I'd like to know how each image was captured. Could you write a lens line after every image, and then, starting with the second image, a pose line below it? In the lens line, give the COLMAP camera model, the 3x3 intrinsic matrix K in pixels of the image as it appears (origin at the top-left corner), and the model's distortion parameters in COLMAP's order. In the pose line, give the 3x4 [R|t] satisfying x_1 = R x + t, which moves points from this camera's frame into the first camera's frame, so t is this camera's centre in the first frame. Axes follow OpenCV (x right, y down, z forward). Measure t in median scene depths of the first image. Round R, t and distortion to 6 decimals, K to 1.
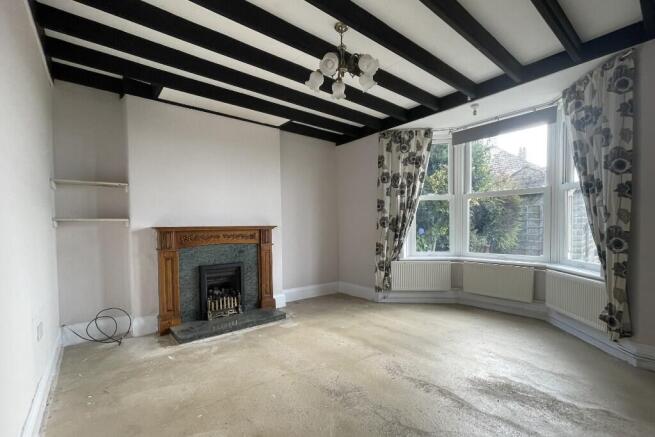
lens RADIAL K [[295.4, 0, 324.9], [0, 295.4, 234.9], [0, 0, 1]] dist [-0.000986, -0.000272]
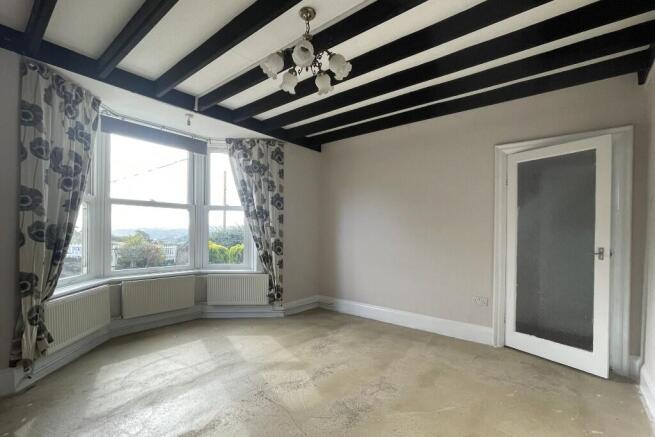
lens RADIAL K [[295.4, 0, 324.9], [0, 295.4, 234.9], [0, 0, 1]] dist [-0.000986, -0.000272]
pose [[-0.201696, 0.003368, 0.979442, -0.580271], [0.017441, 0.999848, 0.000153, -0.039658], [-0.979293, 0.017114, -0.201725, 0.827815]]
